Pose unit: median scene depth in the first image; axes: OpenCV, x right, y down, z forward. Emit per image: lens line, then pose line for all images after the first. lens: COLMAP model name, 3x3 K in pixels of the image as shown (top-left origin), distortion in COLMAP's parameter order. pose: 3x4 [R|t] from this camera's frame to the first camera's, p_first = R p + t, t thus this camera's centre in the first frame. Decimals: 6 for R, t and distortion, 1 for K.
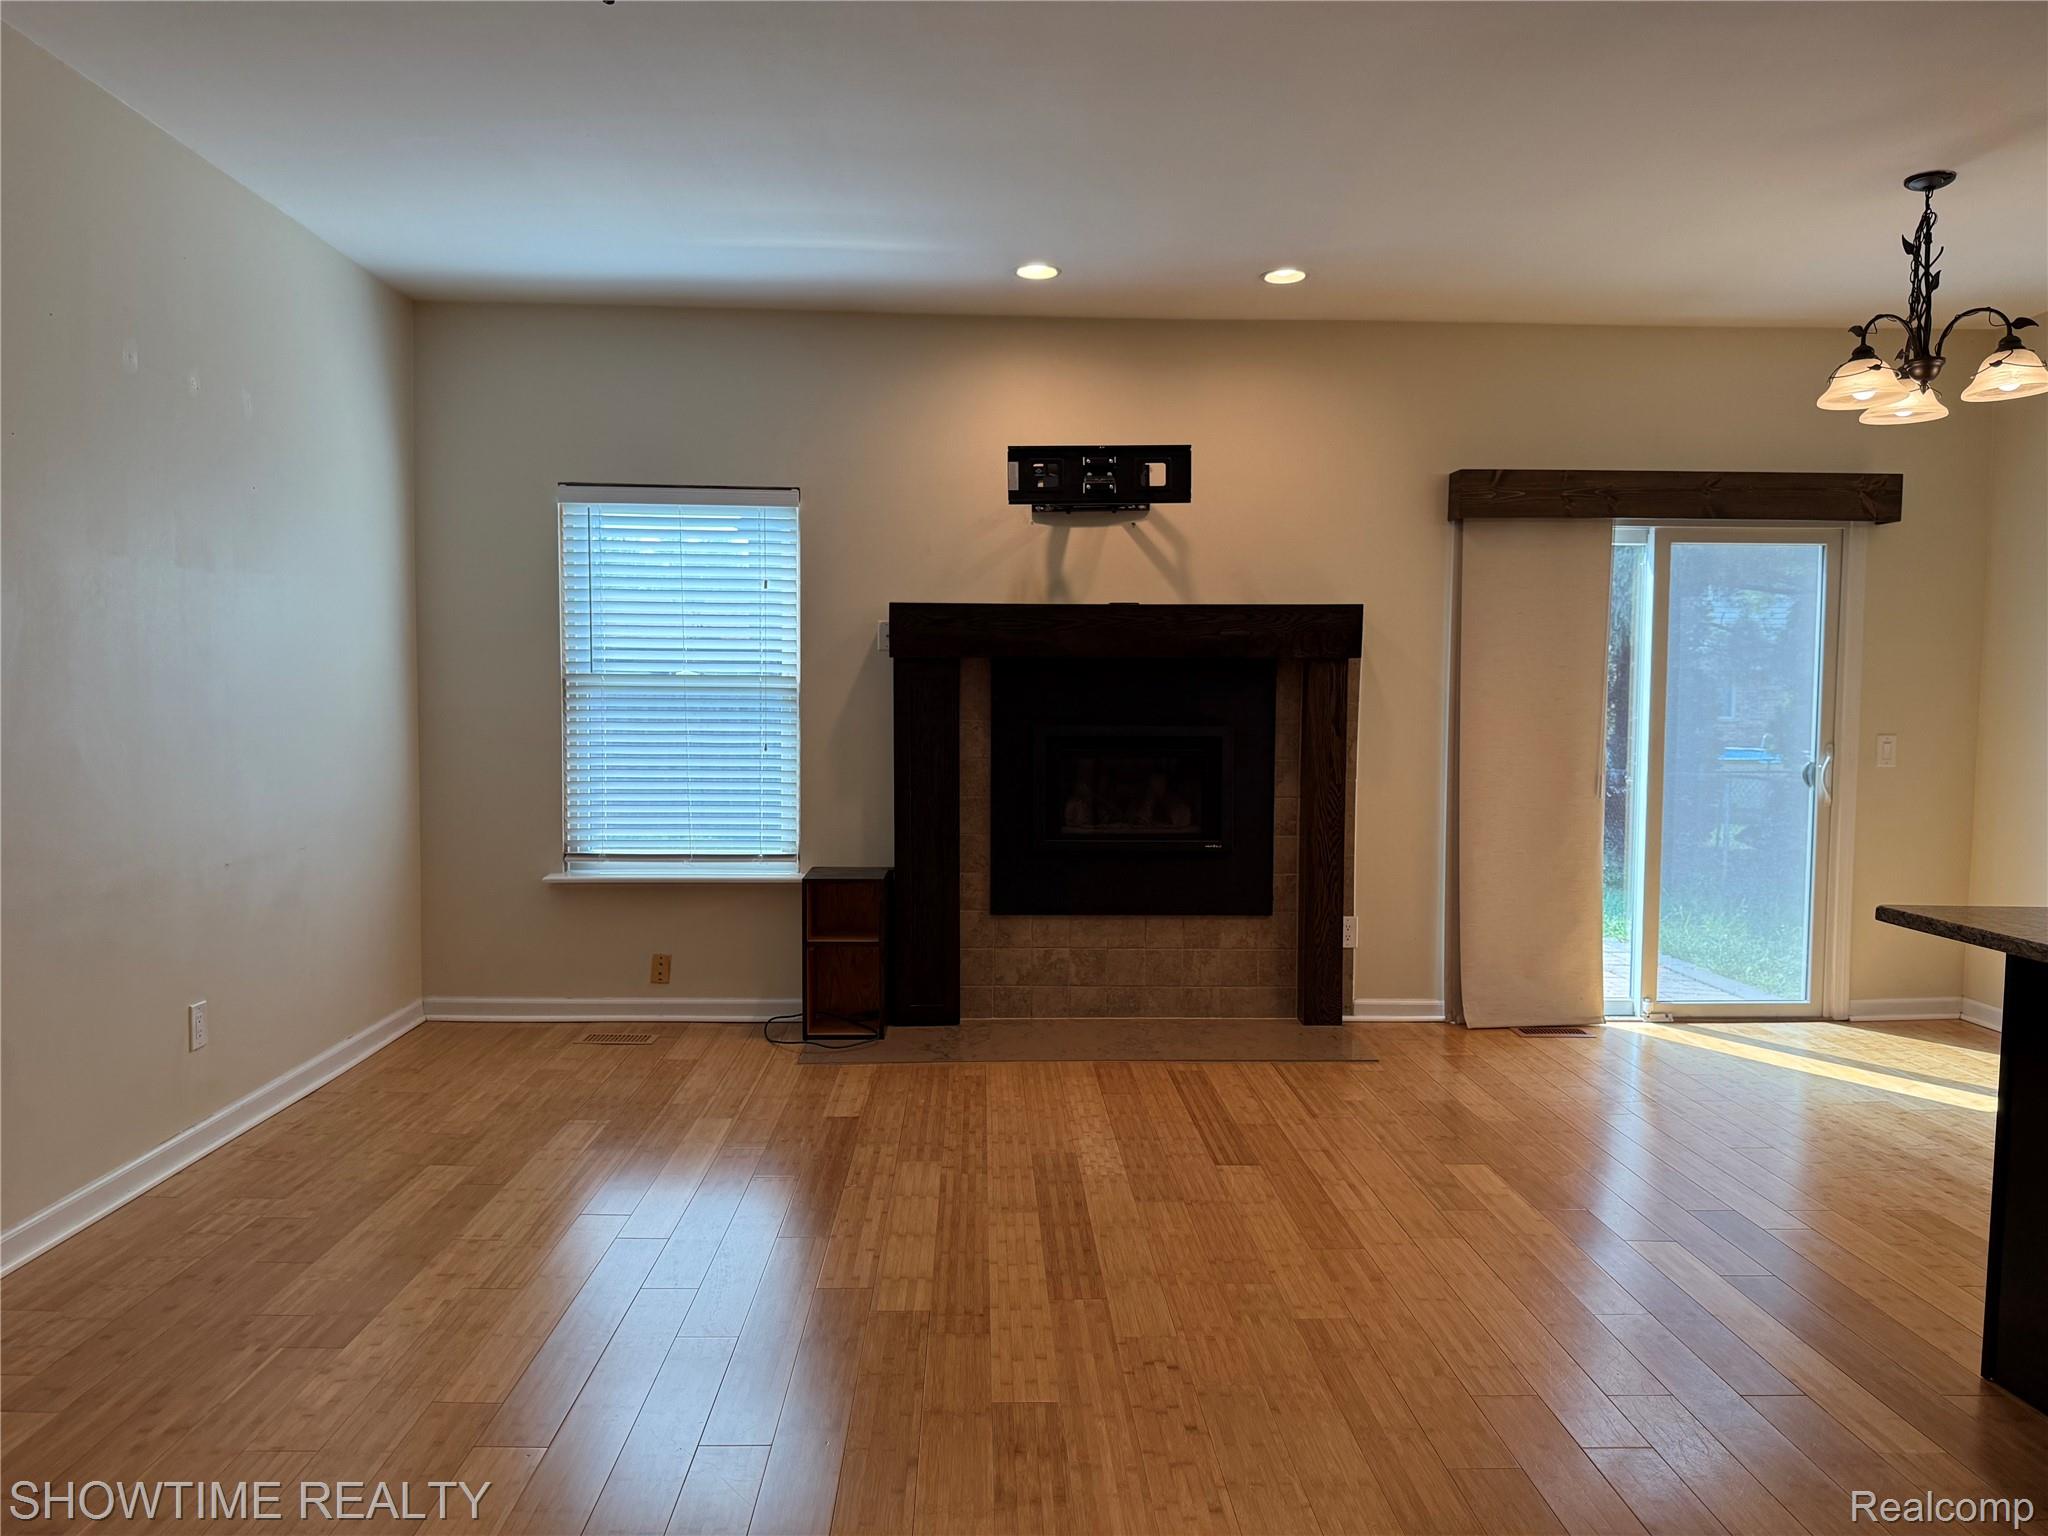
lens RADIAL K [[1461.0, 0, 1024.0], [0, 1461.0, 768.0], [0, 0, 1]] dist [0.004115, -0.004111]
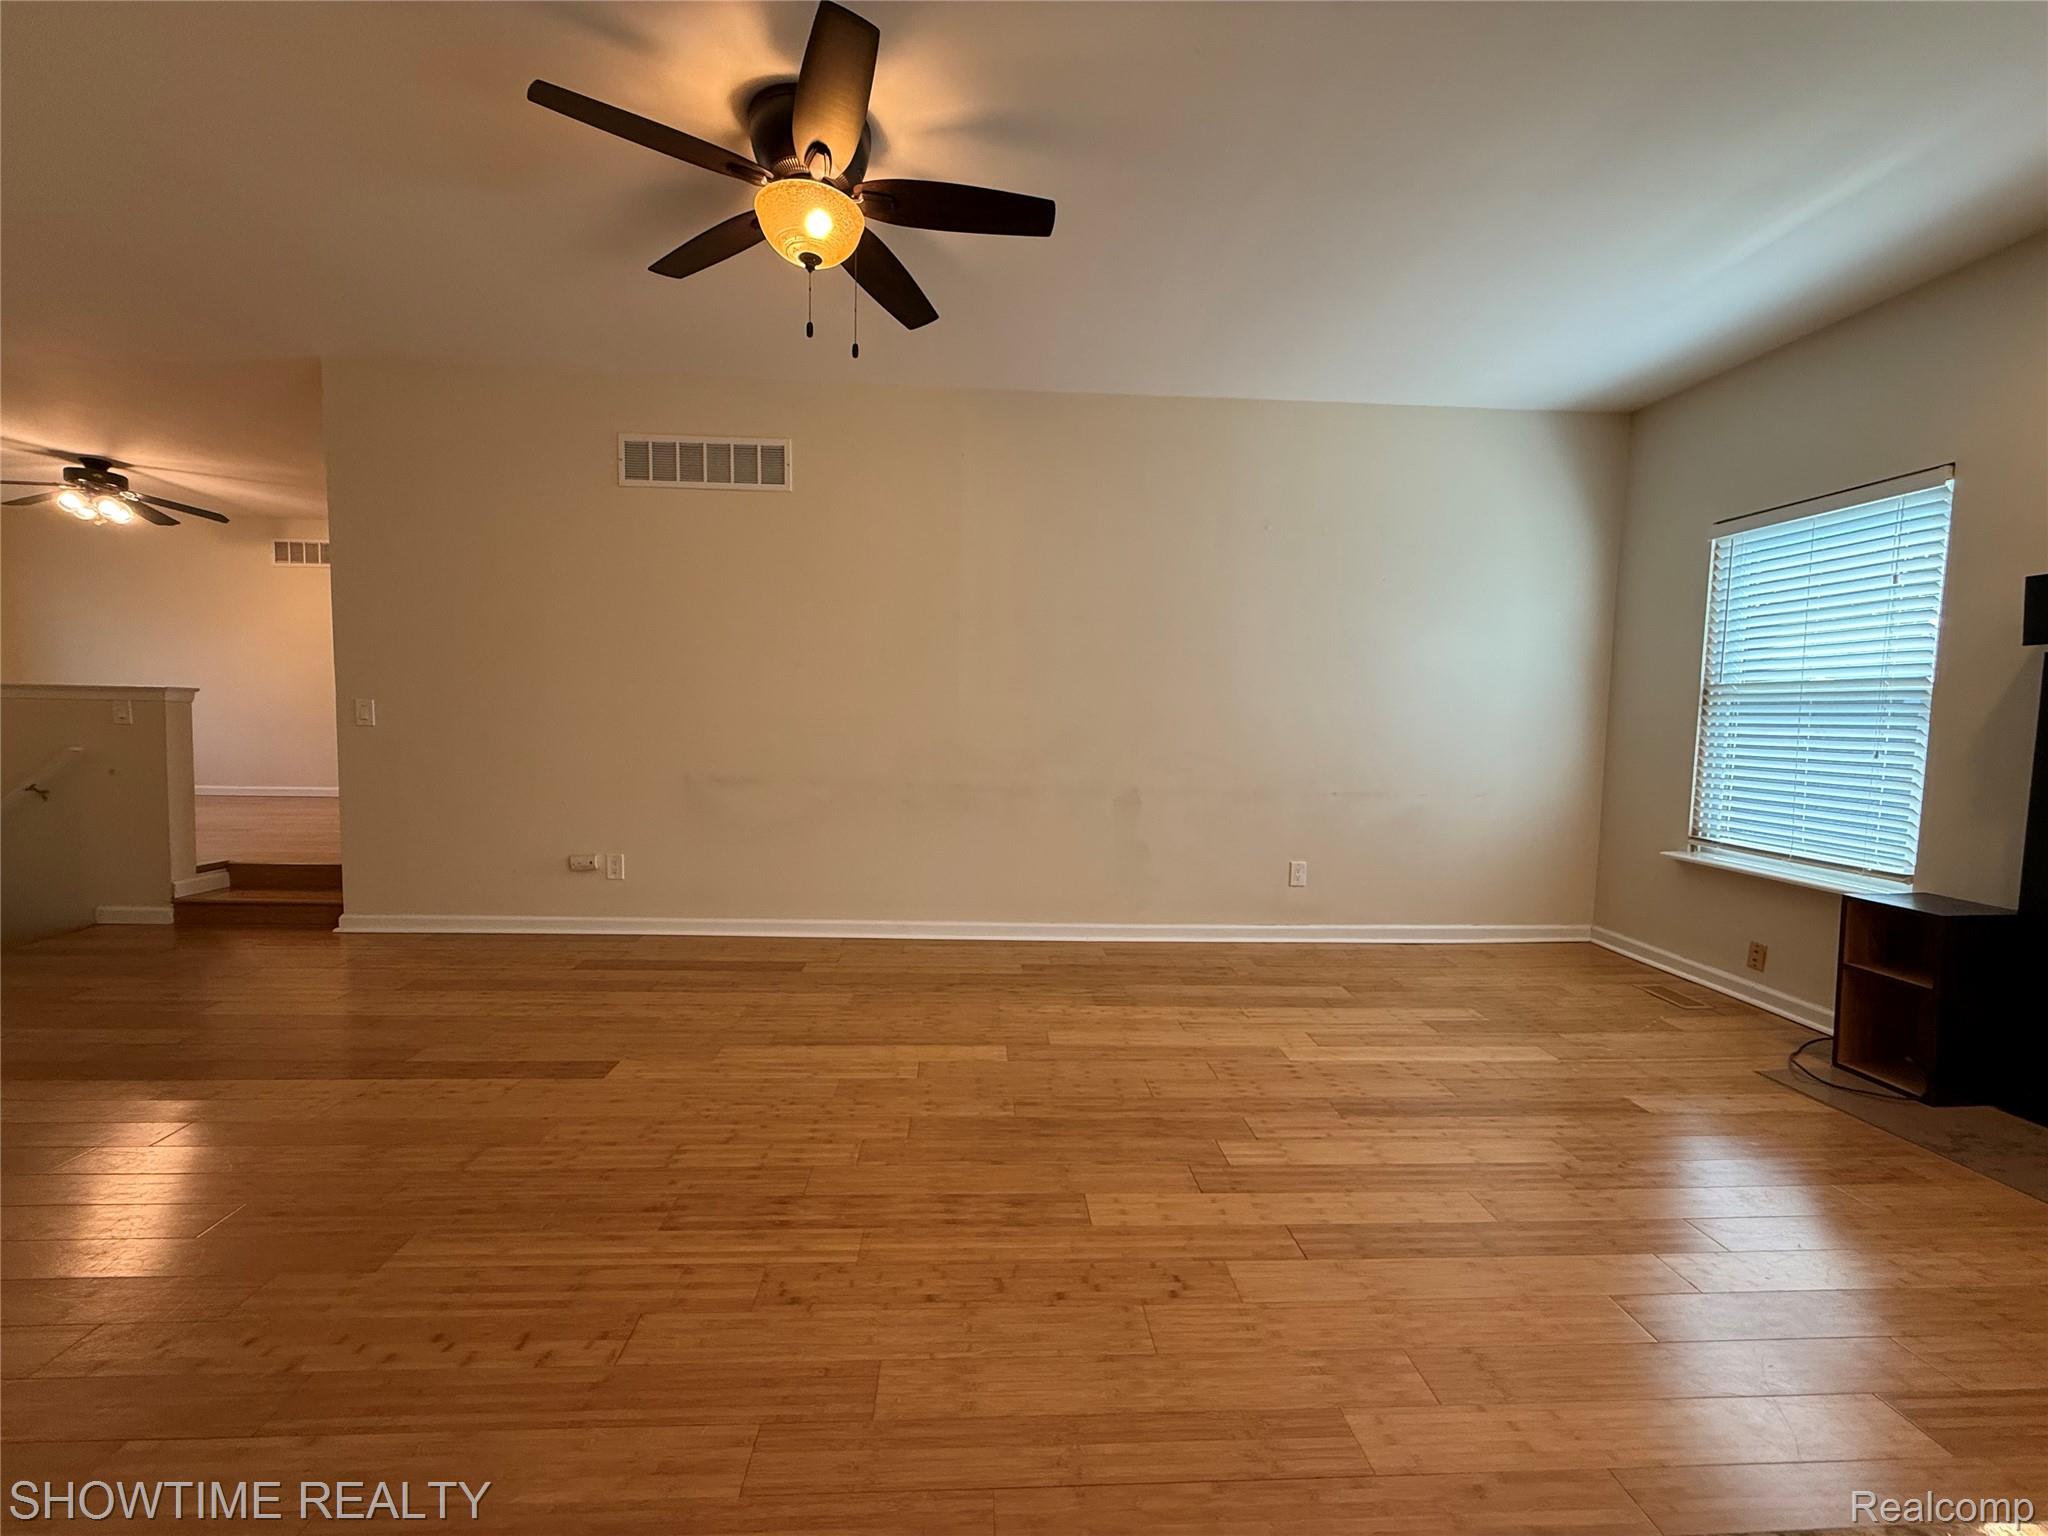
lens RADIAL K [[834.1, 0, 1024.0], [0, 834.1, 768.0], [0, 0, 1]] dist [0.023049, -0.000136]
pose [[0.027804, 0.065379, -0.997473, 0.432889], [-0.071402, 0.995440, 0.063255, -0.001757], [0.997060, 0.069463, 0.032346, 0.532724]]
